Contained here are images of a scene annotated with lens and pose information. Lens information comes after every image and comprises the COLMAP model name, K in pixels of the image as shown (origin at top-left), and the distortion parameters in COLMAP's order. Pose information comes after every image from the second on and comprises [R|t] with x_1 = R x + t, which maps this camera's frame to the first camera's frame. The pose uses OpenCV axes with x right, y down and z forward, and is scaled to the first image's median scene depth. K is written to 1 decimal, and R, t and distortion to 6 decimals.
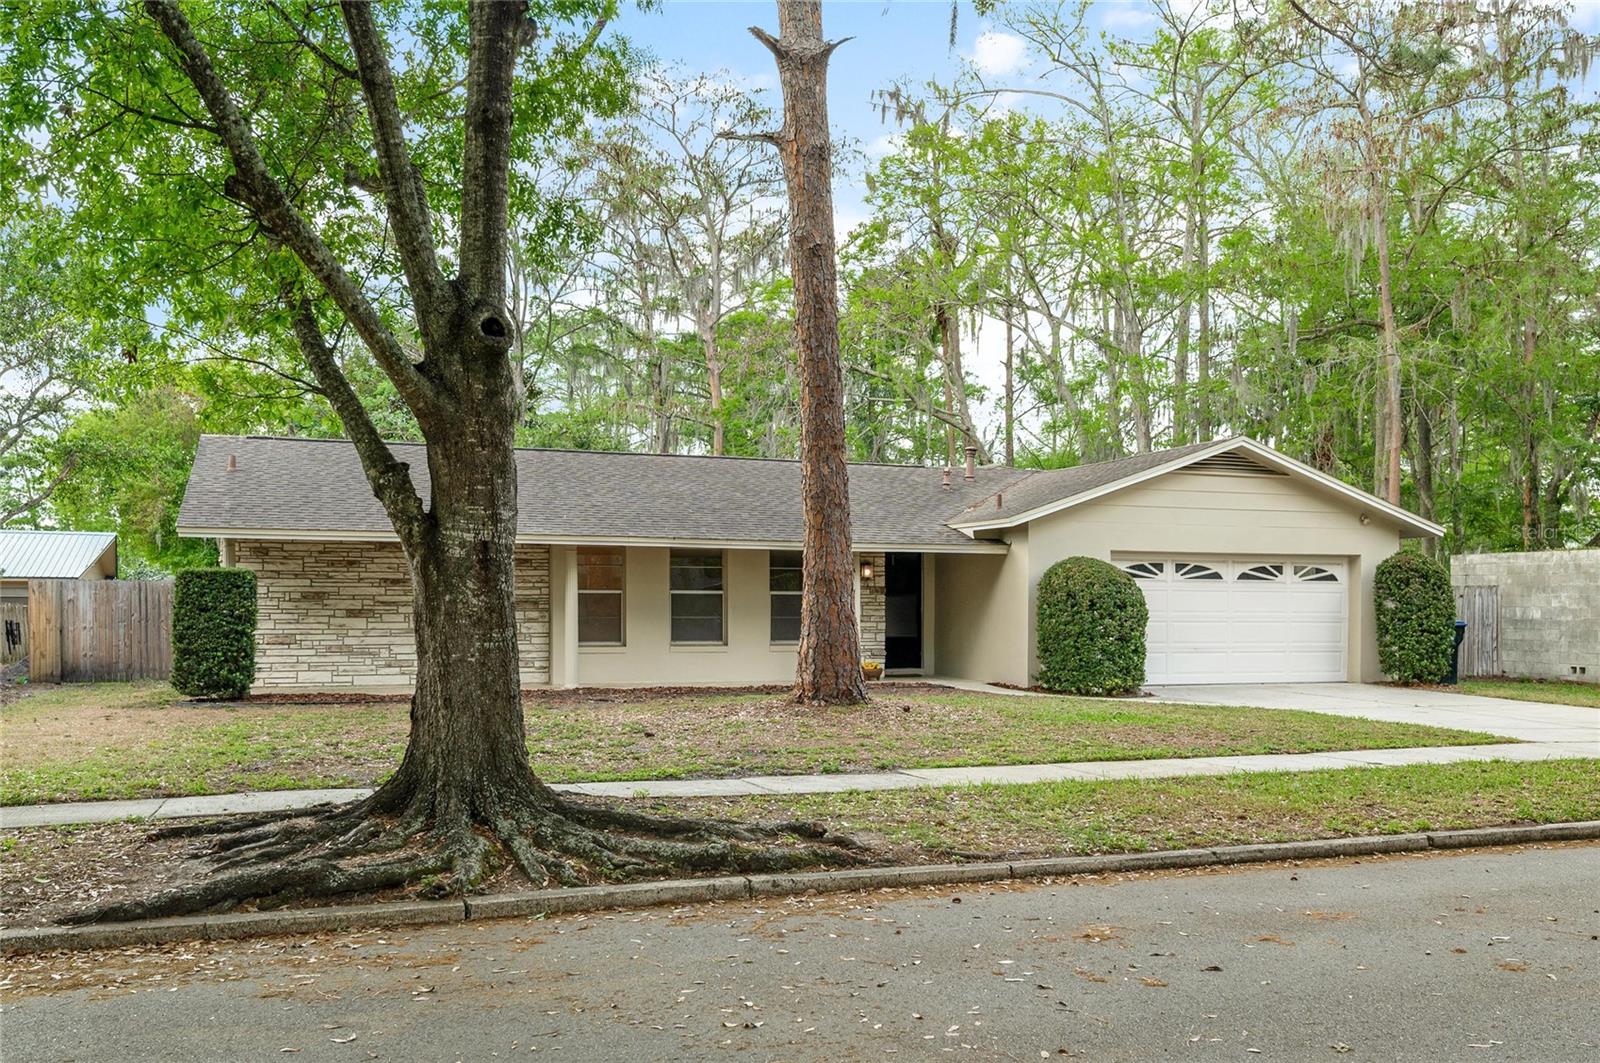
lens RADIAL K [[1118.2, 0, 800.7], [0, 1118.2, 577.1], [0, 0, 1]] dist [-0.003498, 0.001092]
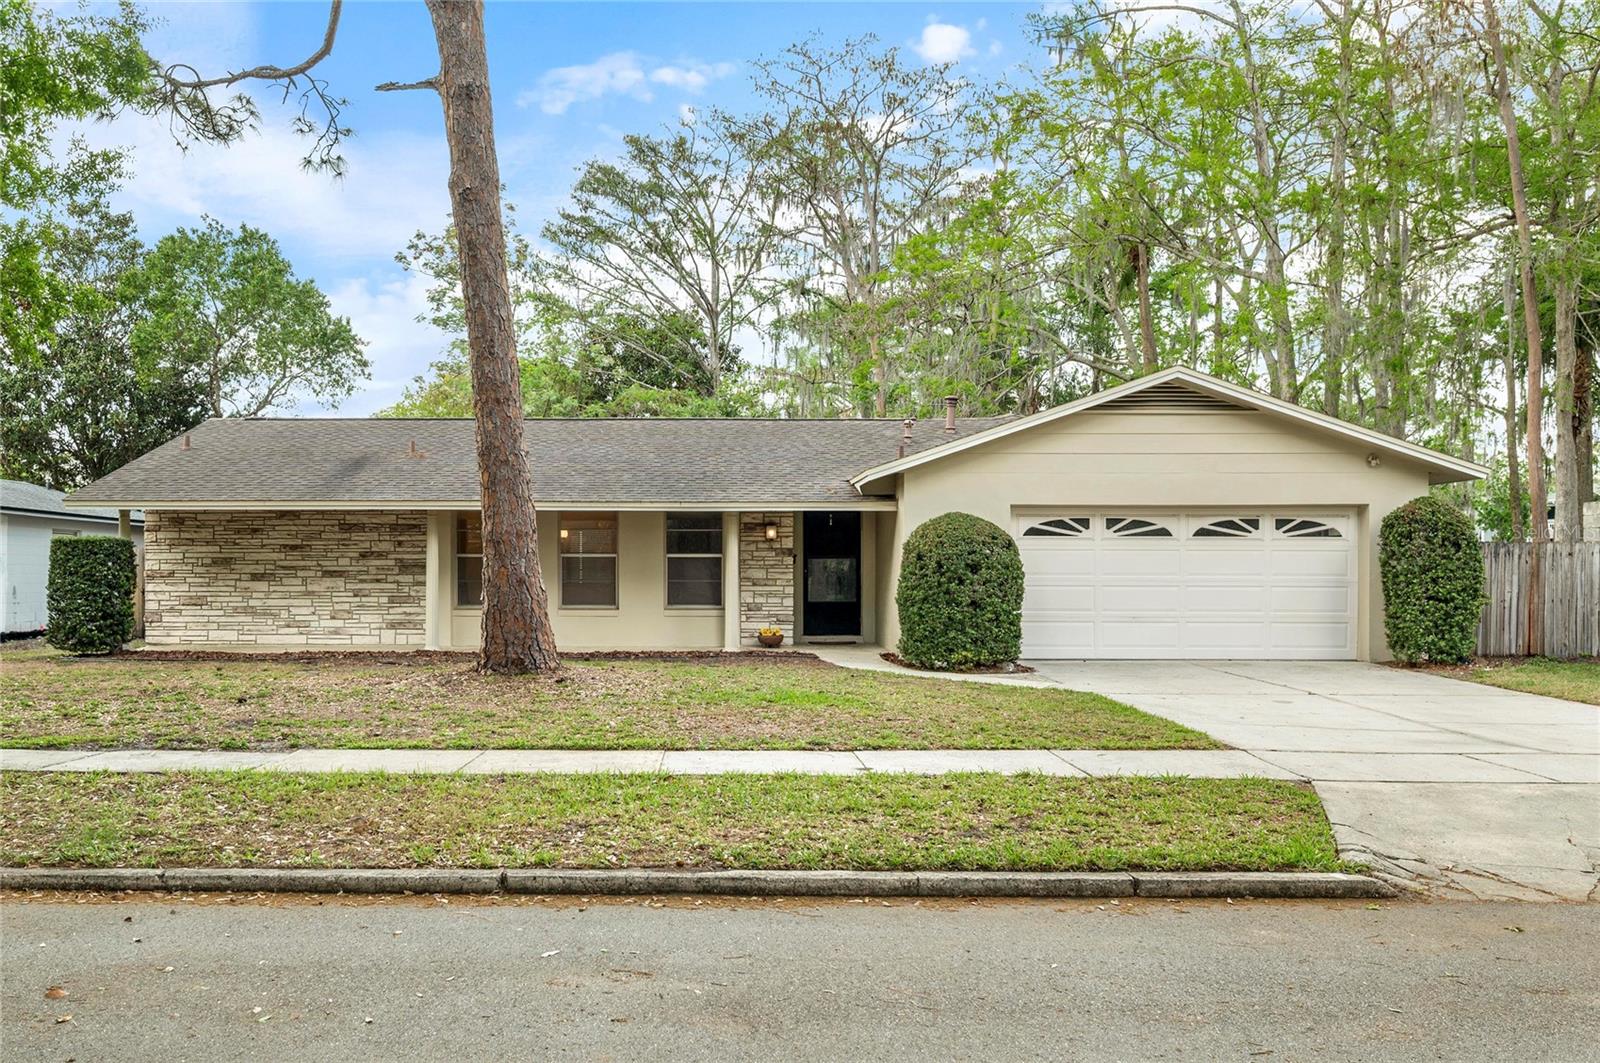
lens RADIAL K [[1082.3, 0, 800.0], [0, 1082.3, 531.5], [0, 0, 1]] dist [-0.004649, -0.000015]
pose [[0.955561, -0.013116, -0.294500, 0.409101], [0.010426, 0.999888, -0.010704, 0.004908], [0.294607, 0.007158, 0.955592, 0.153835]]
